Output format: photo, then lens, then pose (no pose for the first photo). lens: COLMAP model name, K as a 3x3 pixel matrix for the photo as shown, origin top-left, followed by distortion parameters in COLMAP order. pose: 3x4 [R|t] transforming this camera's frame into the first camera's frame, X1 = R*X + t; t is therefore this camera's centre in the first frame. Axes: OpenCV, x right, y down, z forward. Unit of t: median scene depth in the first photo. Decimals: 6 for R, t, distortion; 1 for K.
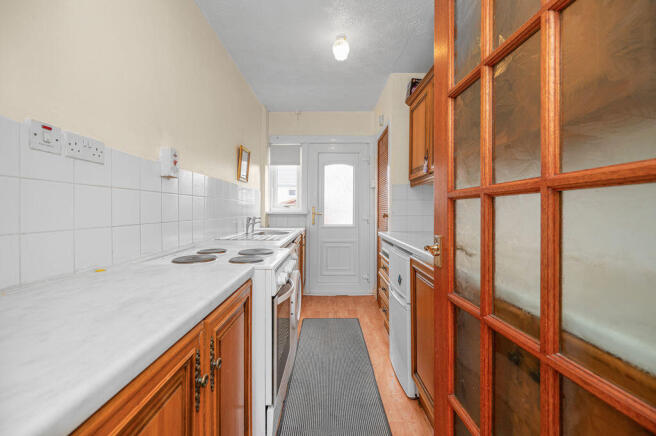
lens RADIAL K [[258.5, 0, 327.3], [0, 258.5, 219.3], [0, 0, 1]] dist [0.000093, -0.000026]
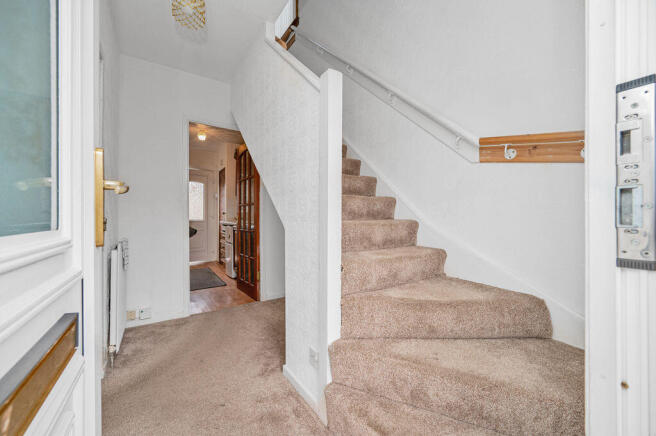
lens RADIAL K [[258.5, 0, 326.1], [0, 258.5, 215.5], [0, 0, 1]] dist [0.000093, -0.000026]
pose [[0.835062, -0.003080, 0.550148, -0.190009], [0.002222, 0.999995, 0.002226, 0.001364], [-0.550152, -0.000637, 0.835064, -0.986673]]
